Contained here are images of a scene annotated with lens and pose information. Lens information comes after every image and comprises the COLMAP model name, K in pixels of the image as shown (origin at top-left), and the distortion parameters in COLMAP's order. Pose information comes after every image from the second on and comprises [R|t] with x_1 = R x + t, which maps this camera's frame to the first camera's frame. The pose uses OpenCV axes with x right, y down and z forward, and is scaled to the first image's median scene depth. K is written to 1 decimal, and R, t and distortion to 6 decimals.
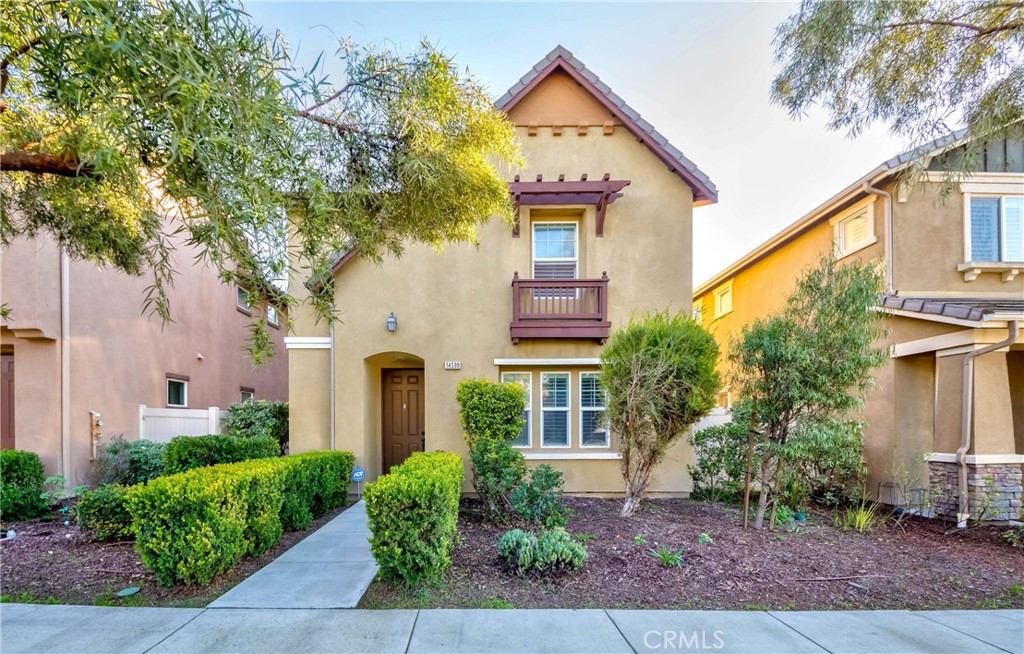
lens RADIAL K [[419.7, 0, 487.8], [0, 419.7, 428.0], [0, 0, 1]] dist [0.009097, 0.000067]
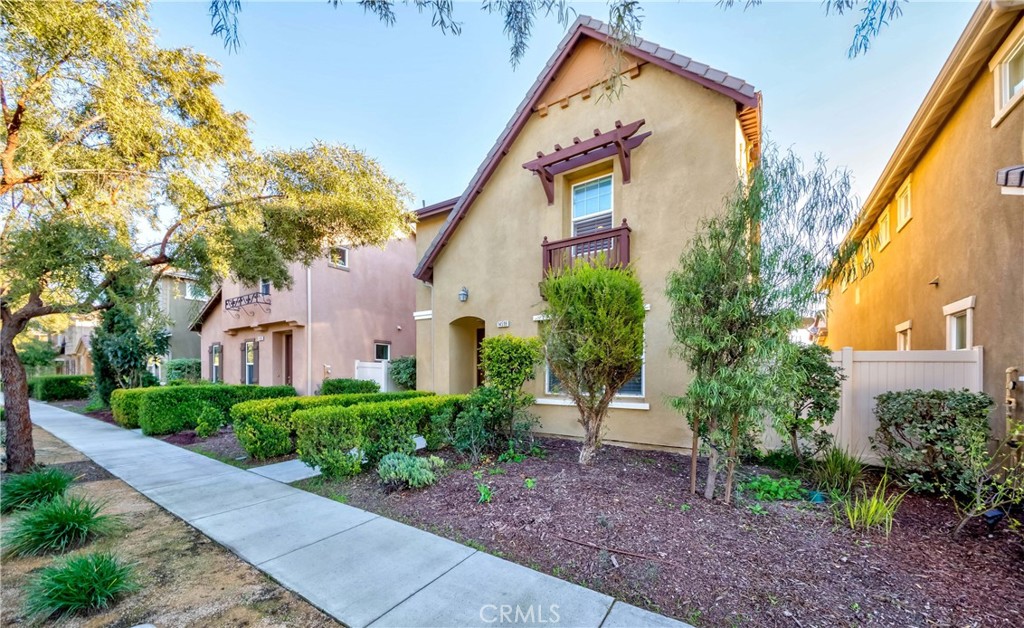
lens RADIAL K [[373.5, 0, 510.4], [0, 373.5, 376.2], [0, 0, 1]] dist [0.011311, -0.000117]
pose [[0.834010, 0.008613, -0.551683, 0.527903], [-0.009416, 0.999955, 0.001377, -0.000361], [0.551670, 0.004046, 0.834053, 0.115803]]
